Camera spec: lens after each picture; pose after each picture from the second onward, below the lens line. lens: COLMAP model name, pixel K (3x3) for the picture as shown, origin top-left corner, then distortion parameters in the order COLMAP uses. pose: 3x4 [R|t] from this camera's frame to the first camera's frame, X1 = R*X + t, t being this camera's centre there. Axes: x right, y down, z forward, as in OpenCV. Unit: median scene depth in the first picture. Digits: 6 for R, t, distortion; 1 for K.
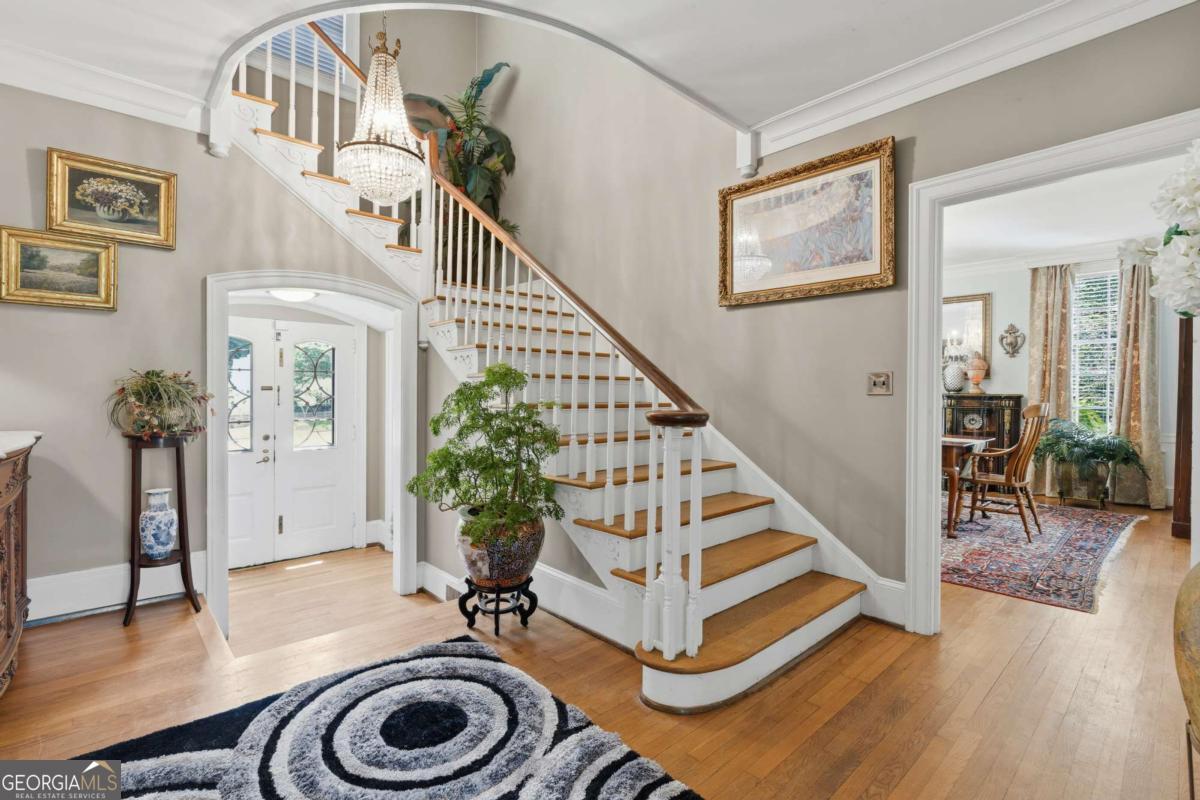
lens RADIAL K [[541.0, 0, 595.6], [0, 541.0, 397.5], [0, 0, 1]] dist [-0.011174, 0.001852]
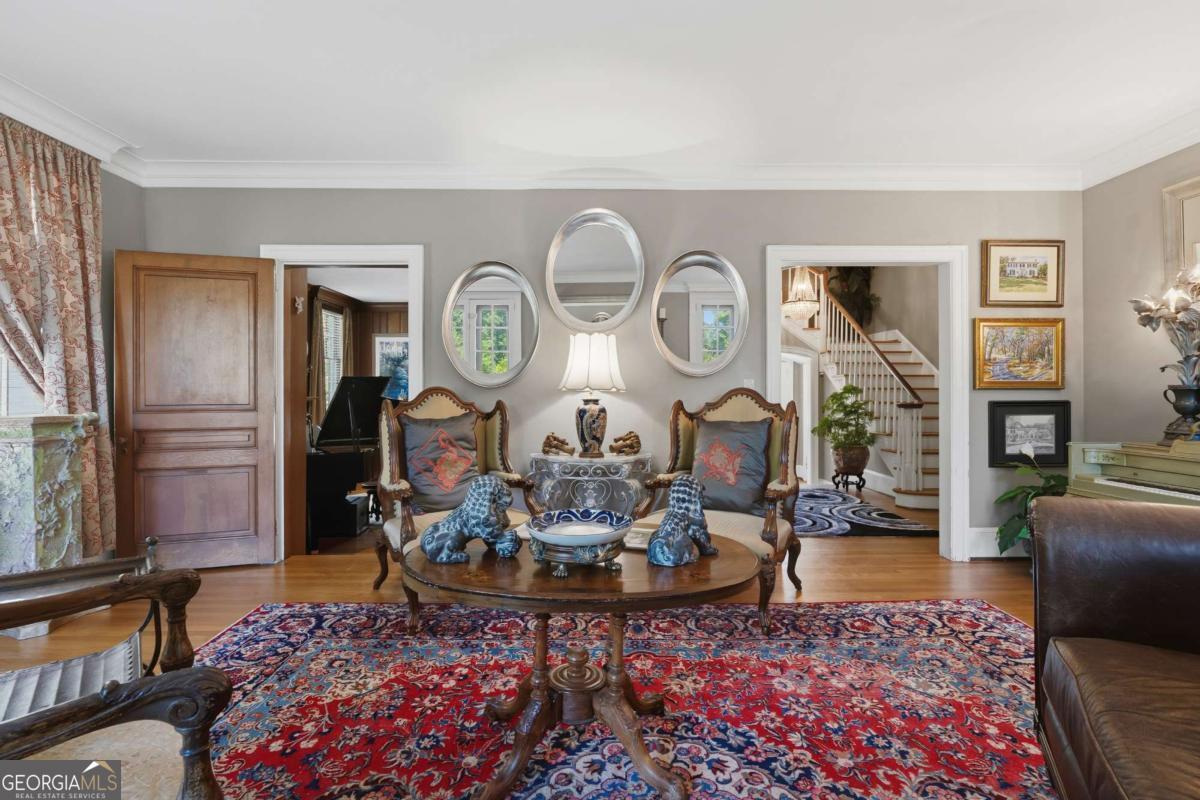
lens RADIAL K [[541.0, 0, 608.1], [0, 541.0, 396.7], [0, 0, 1]] dist [-0.011174, 0.001852]
pose [[0.752350, -0.008493, -0.658709, 0.598453], [0.002950, 0.999950, -0.009524, 0.012138], [0.658757, 0.005223, 0.752337, -1.529144]]
